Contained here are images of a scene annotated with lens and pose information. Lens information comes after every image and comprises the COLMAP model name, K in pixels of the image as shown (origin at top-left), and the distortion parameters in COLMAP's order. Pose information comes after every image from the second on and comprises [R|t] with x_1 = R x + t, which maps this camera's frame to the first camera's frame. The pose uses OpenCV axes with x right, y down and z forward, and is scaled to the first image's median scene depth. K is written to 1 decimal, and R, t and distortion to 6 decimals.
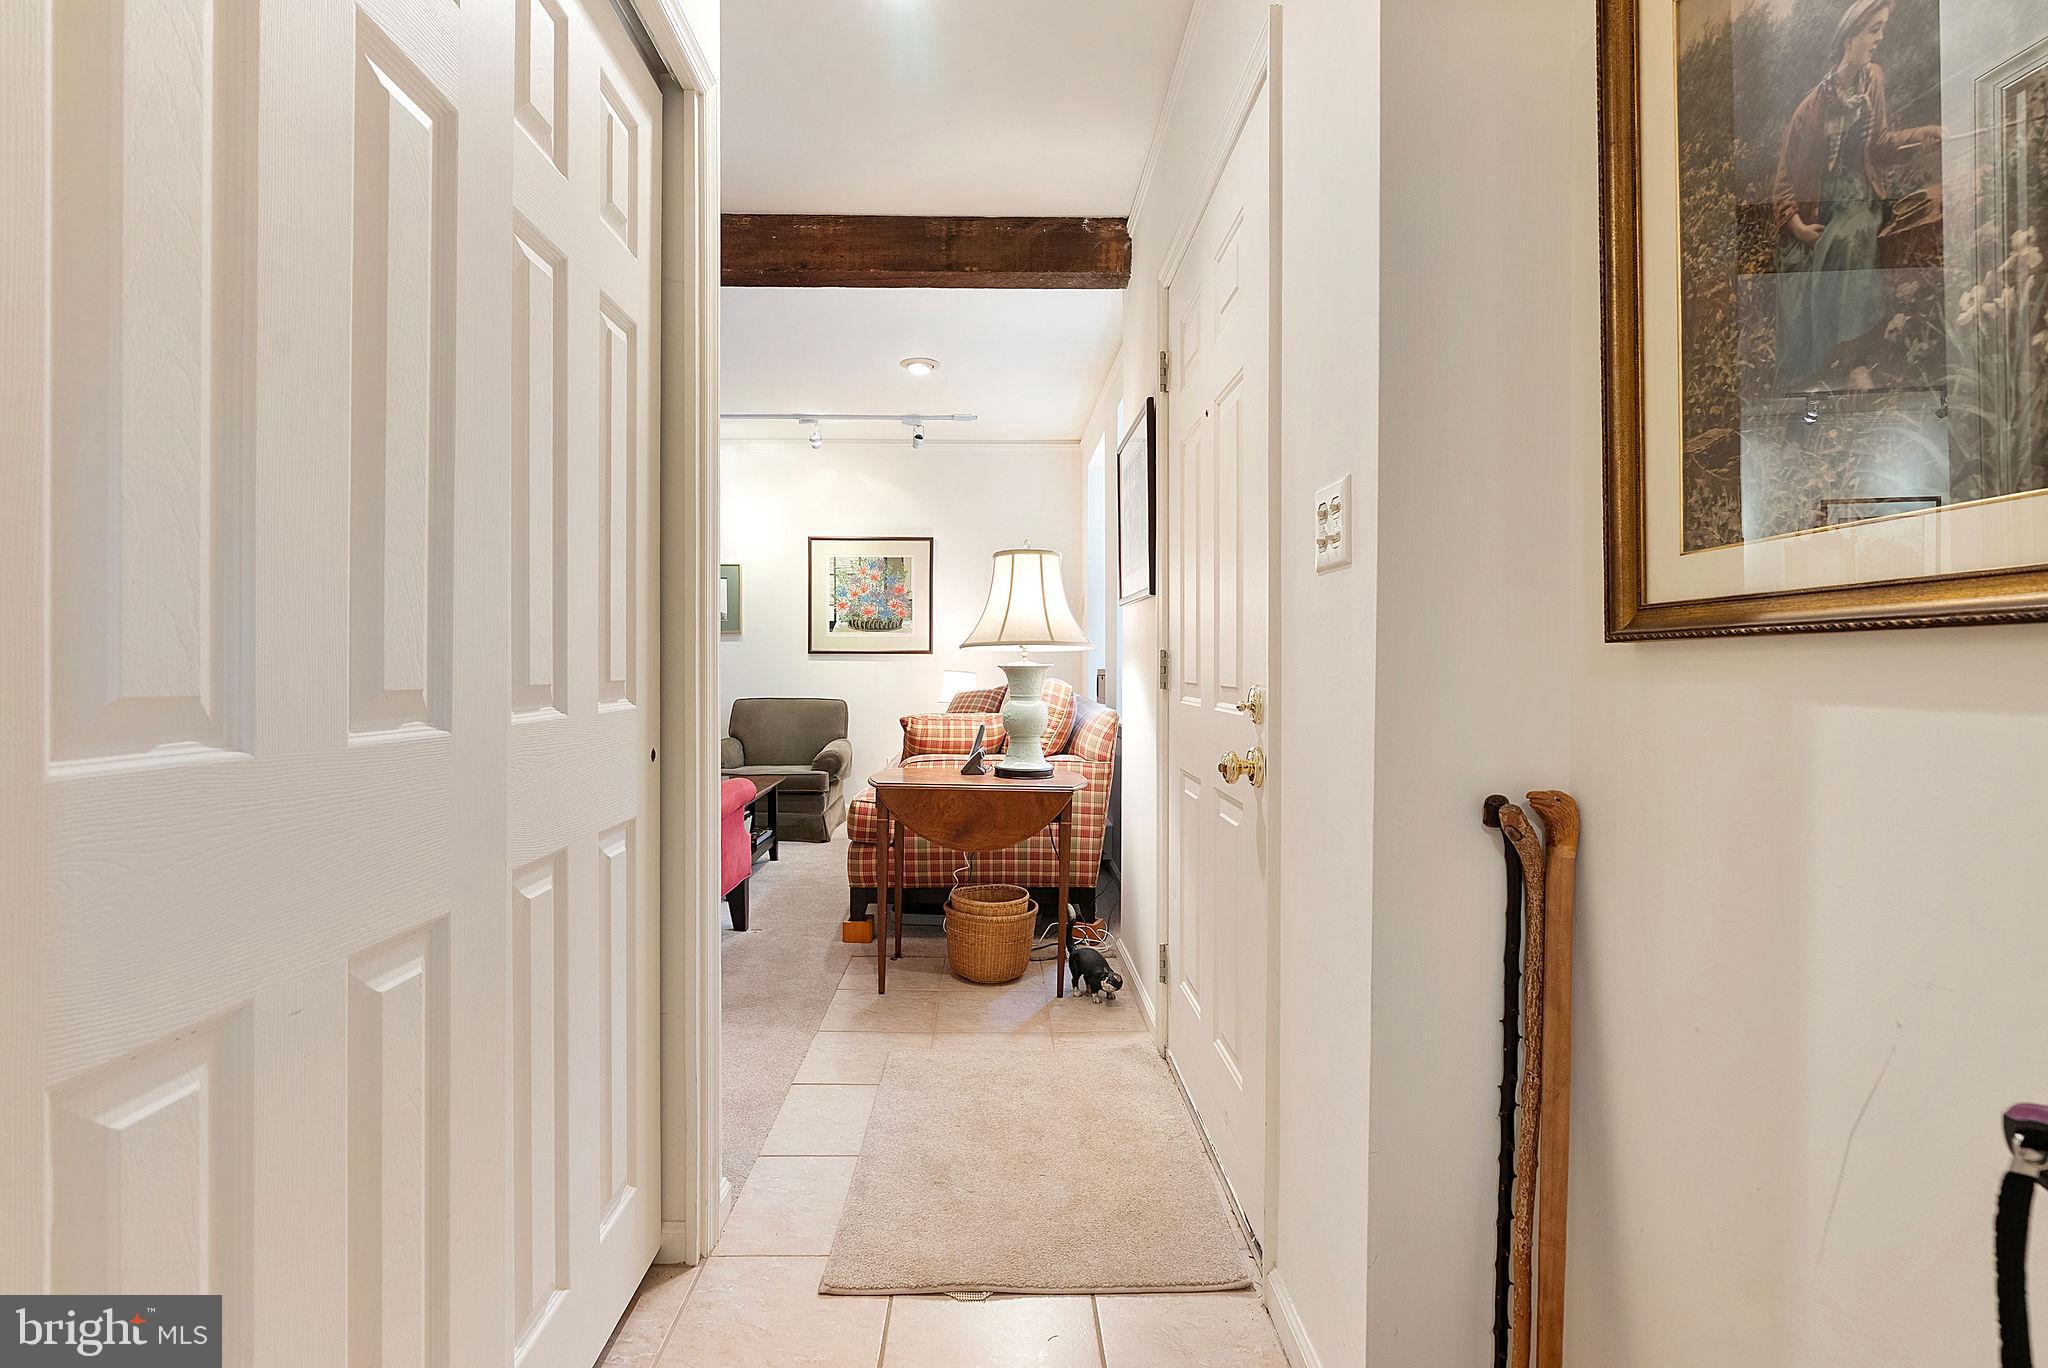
lens RADIAL K [[936.3, 0, 1018.4], [0, 936.3, 680.0], [0, 0, 1]] dist [-0.012858, 0.002224]
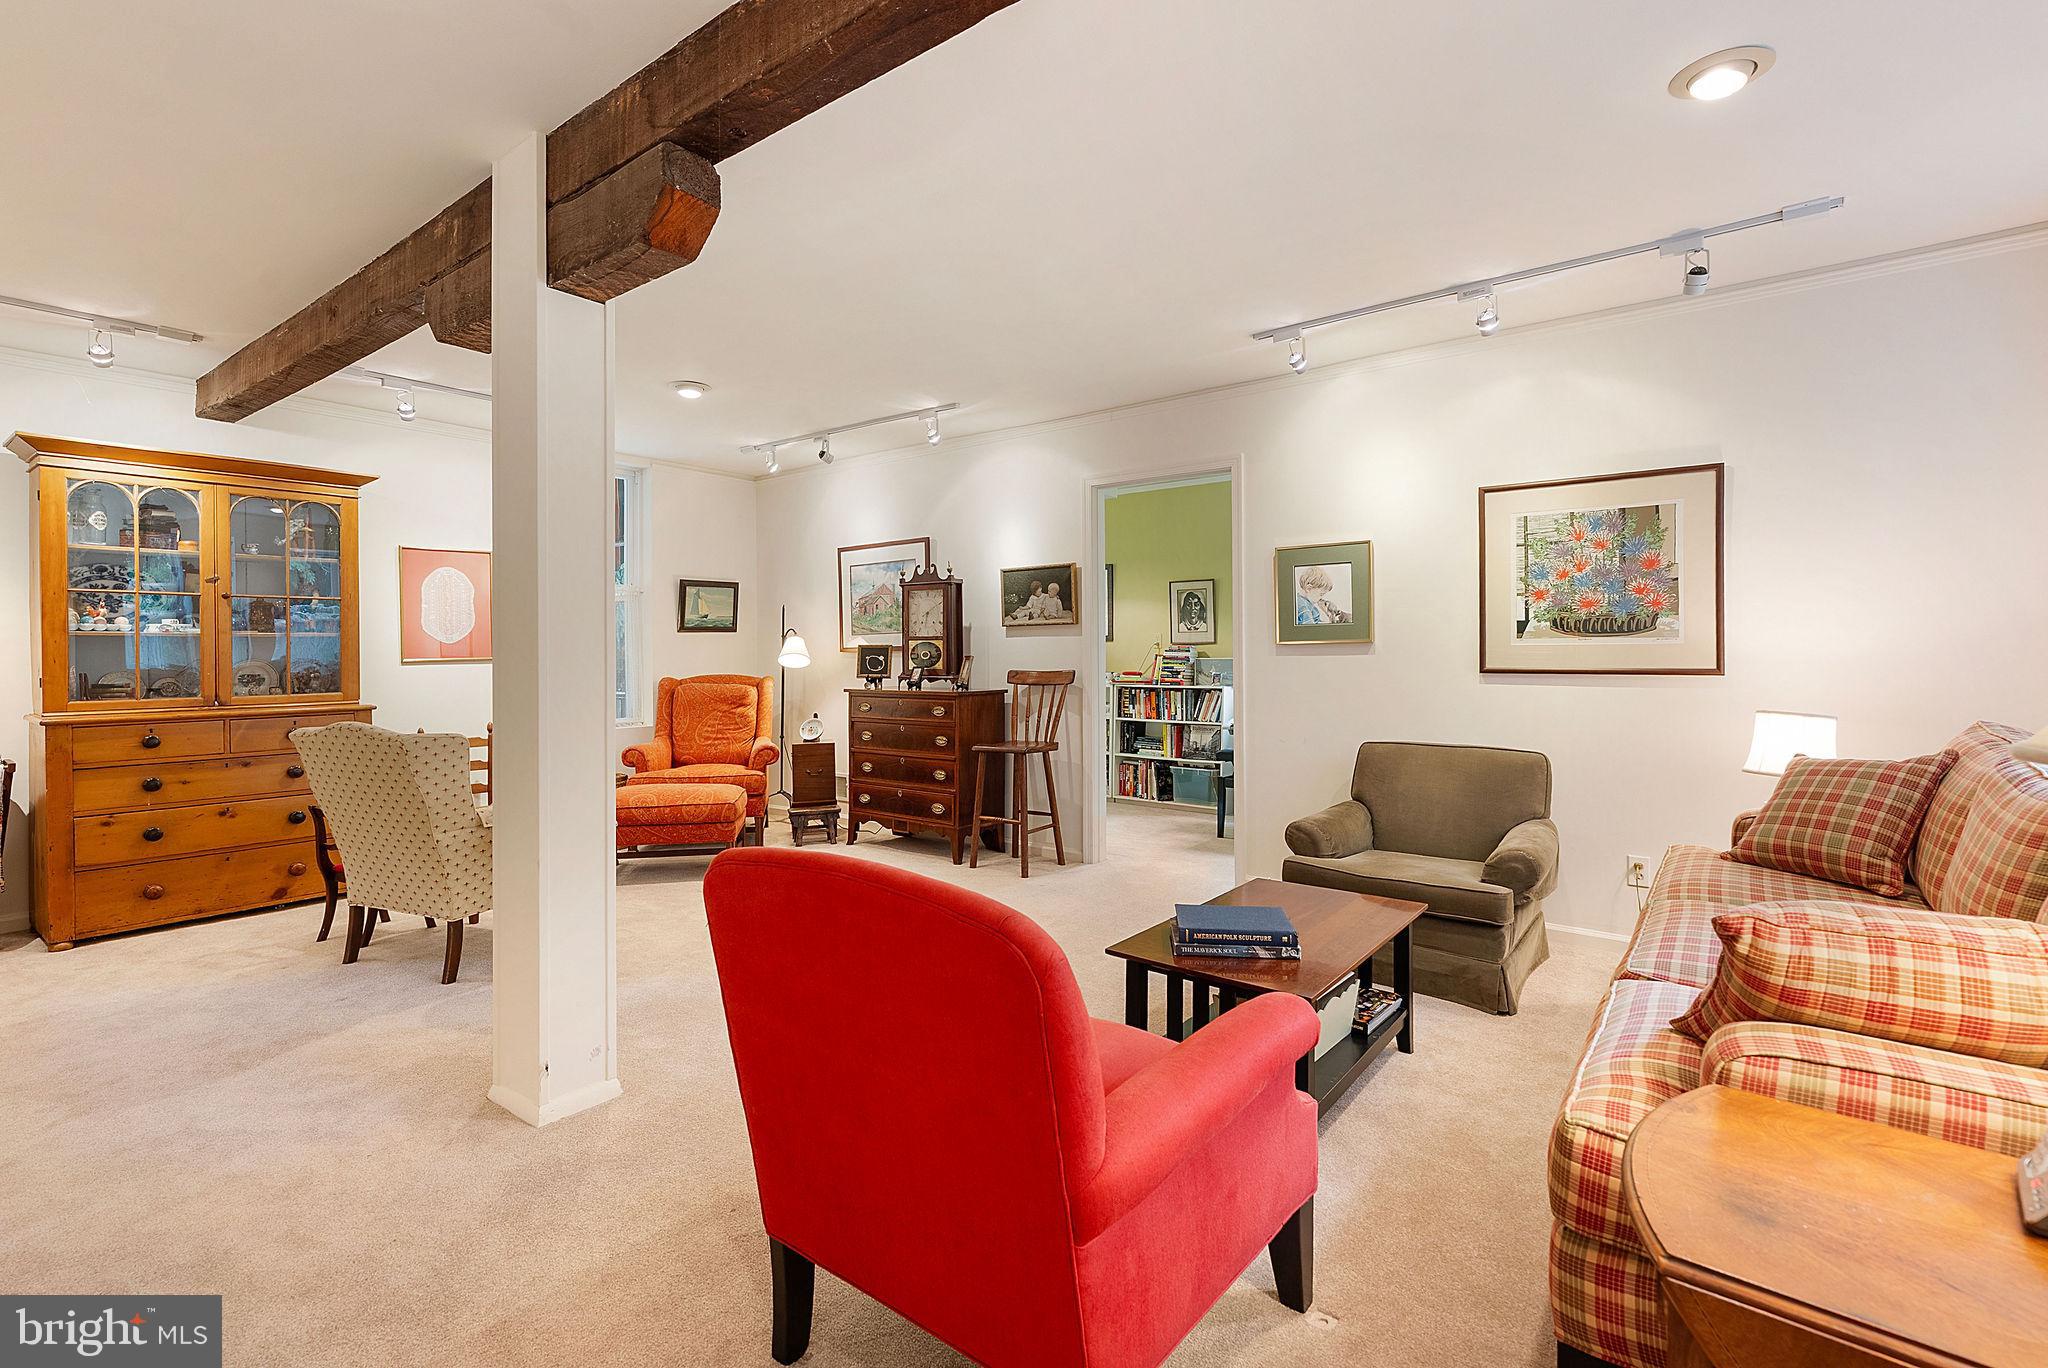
lens RADIAL K [[936.3, 0, 1026.1], [0, 936.3, 657.3], [0, 0, 1]] dist [-0.012858, 0.002224]
pose [[0.769776, -0.005421, -0.638291, -0.088758], [-0.002814, 0.999925, -0.011887, -0.046604], [0.638307, 0.010946, 0.769704, 0.486784]]
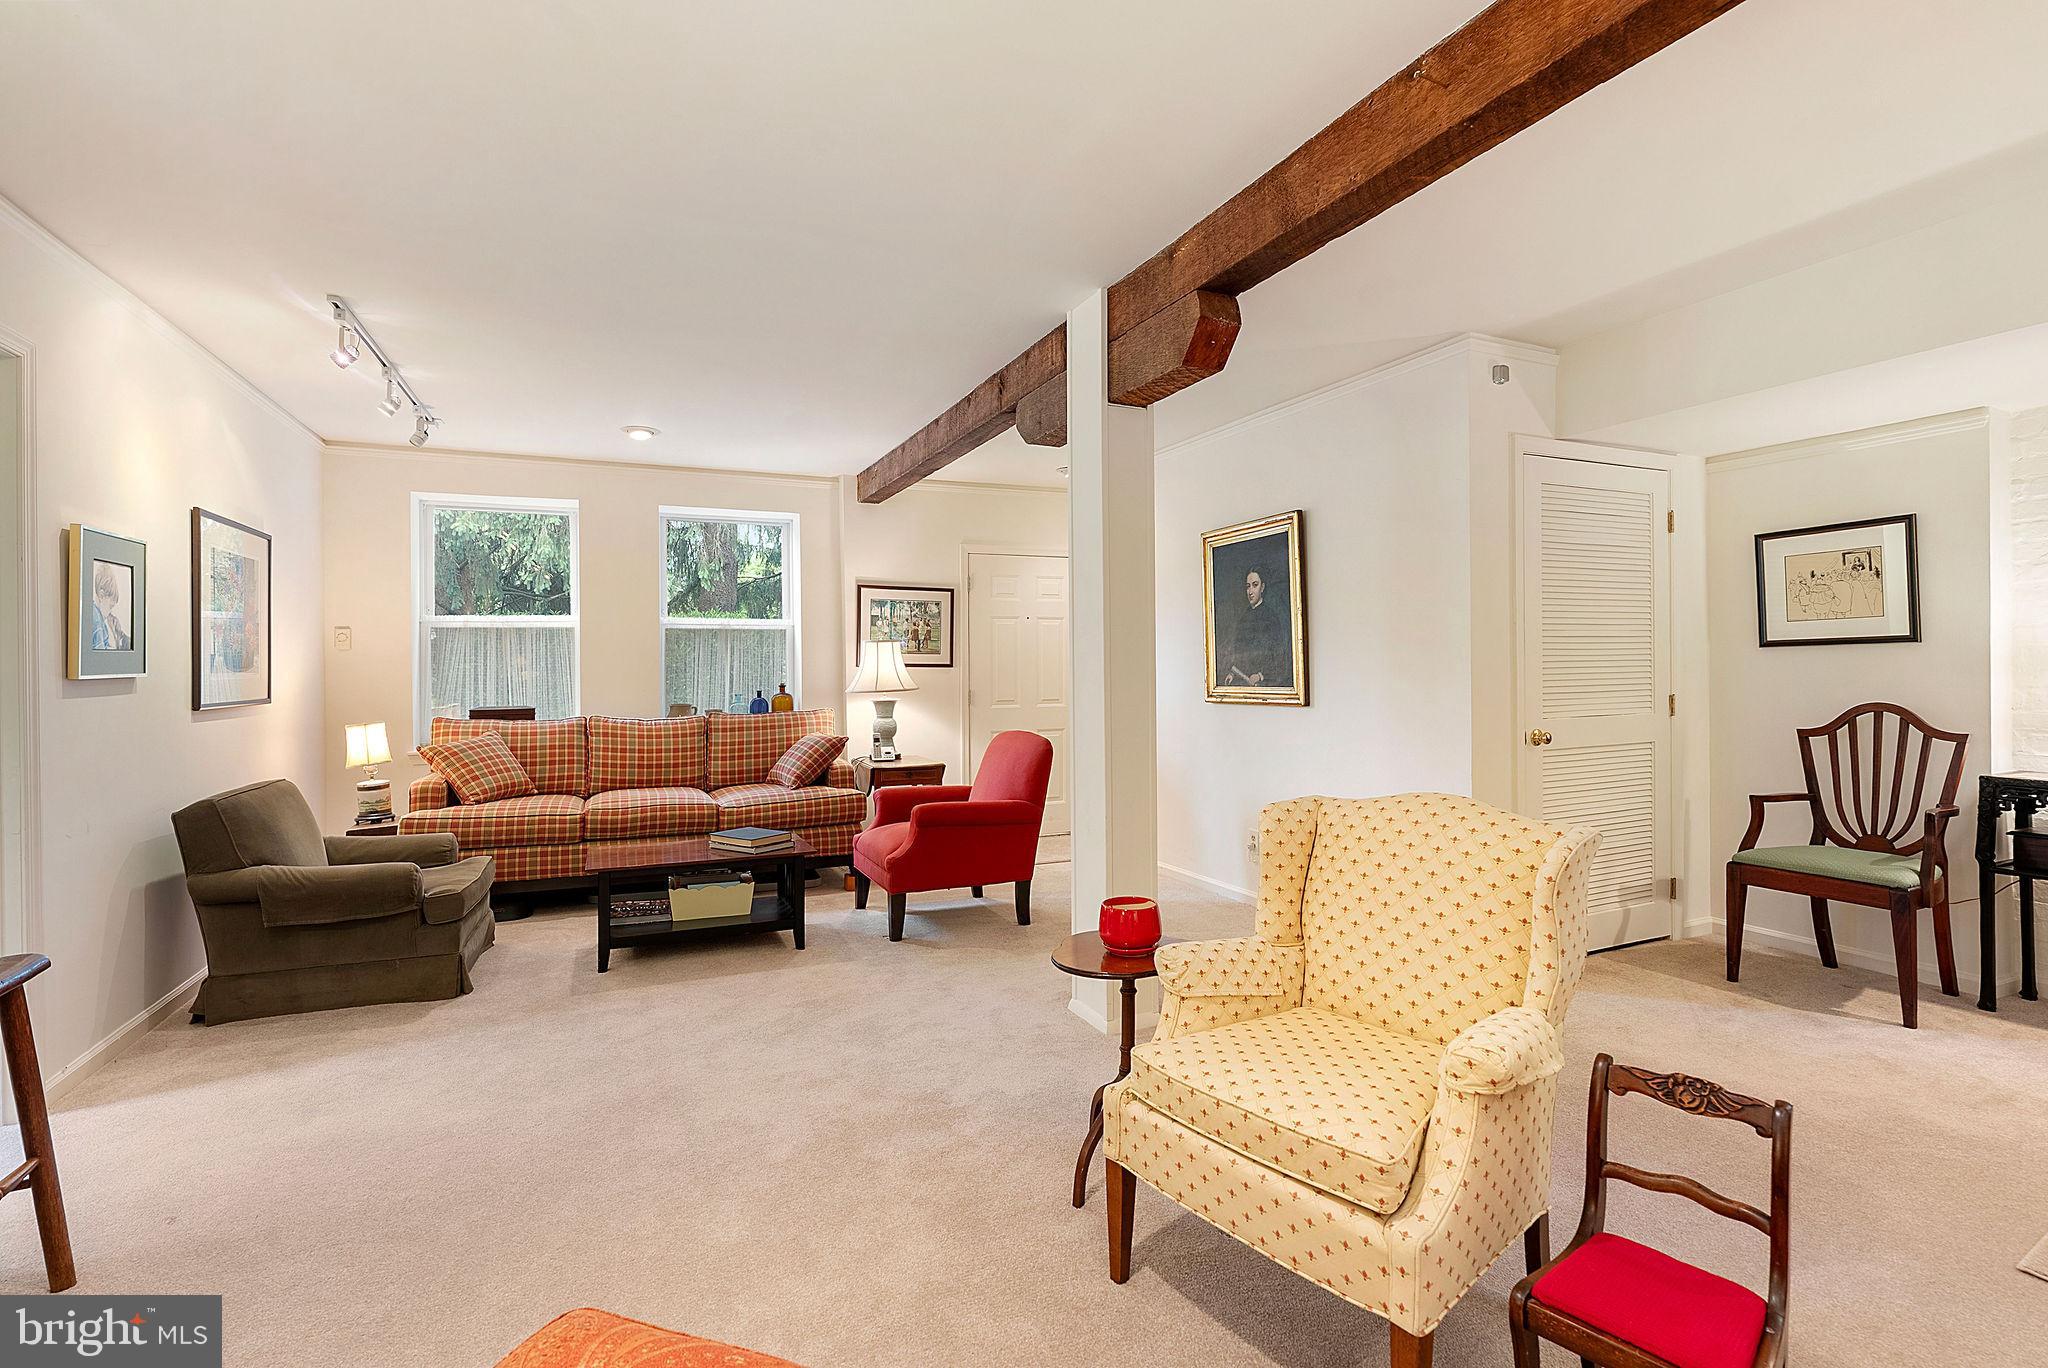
lens RADIAL K [[936.3, 0, 1023.5], [0, 936.3, 659.5], [0, 0, 1]] dist [-0.012858, 0.002224]
pose [[-0.374750, 0.001994, 0.927124, -1.439302], [0.022029, 0.999735, 0.006754, -0.080016], [-0.926864, 0.022954, -0.374694, 1.128862]]
